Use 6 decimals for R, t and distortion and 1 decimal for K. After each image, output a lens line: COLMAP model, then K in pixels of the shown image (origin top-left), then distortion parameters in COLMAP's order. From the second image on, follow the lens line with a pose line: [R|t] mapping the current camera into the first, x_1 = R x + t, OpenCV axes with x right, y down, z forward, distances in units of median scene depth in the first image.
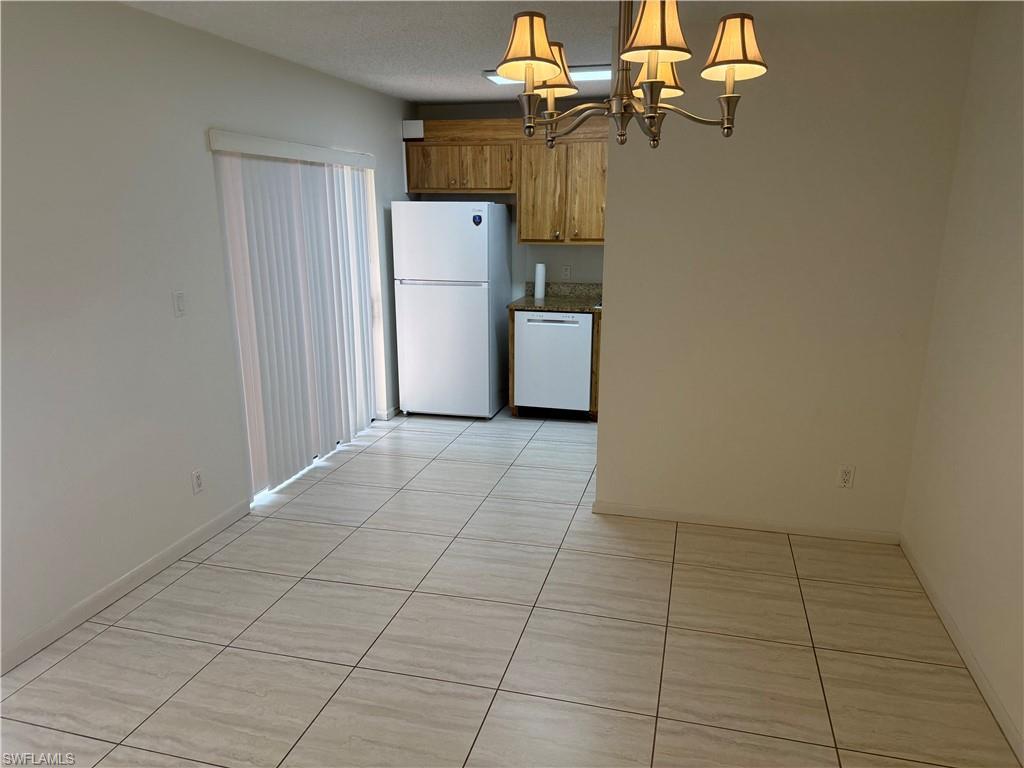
lens RADIAL K [[715.6, 0, 517.2], [0, 715.6, 387.4], [0, 0, 1]] dist [0.119214, -0.165658]
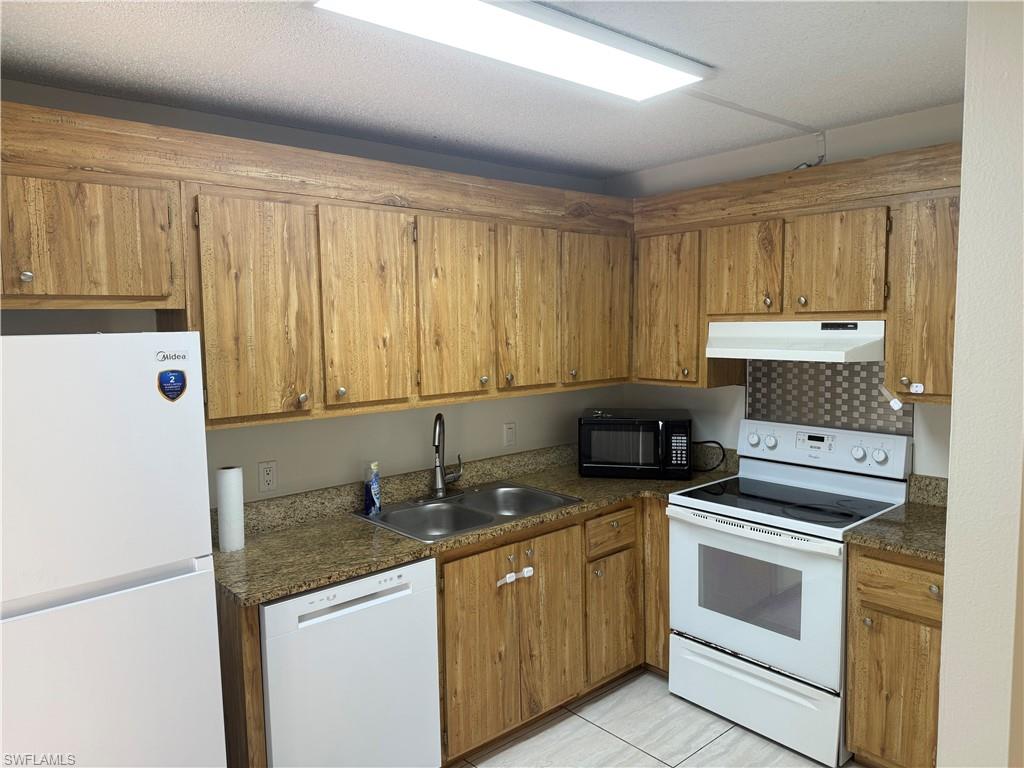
lens RADIAL K [[715.6, 0, 517.2], [0, 715.6, 387.4], [0, 0, 1]] dist [0.119214, -0.165658]
pose [[0.551465, -0.087474, 0.829599, -0.239201], [0.217708, 0.975114, -0.041902, -0.172705], [-0.805288, 0.203718, 0.556785, 0.646306]]
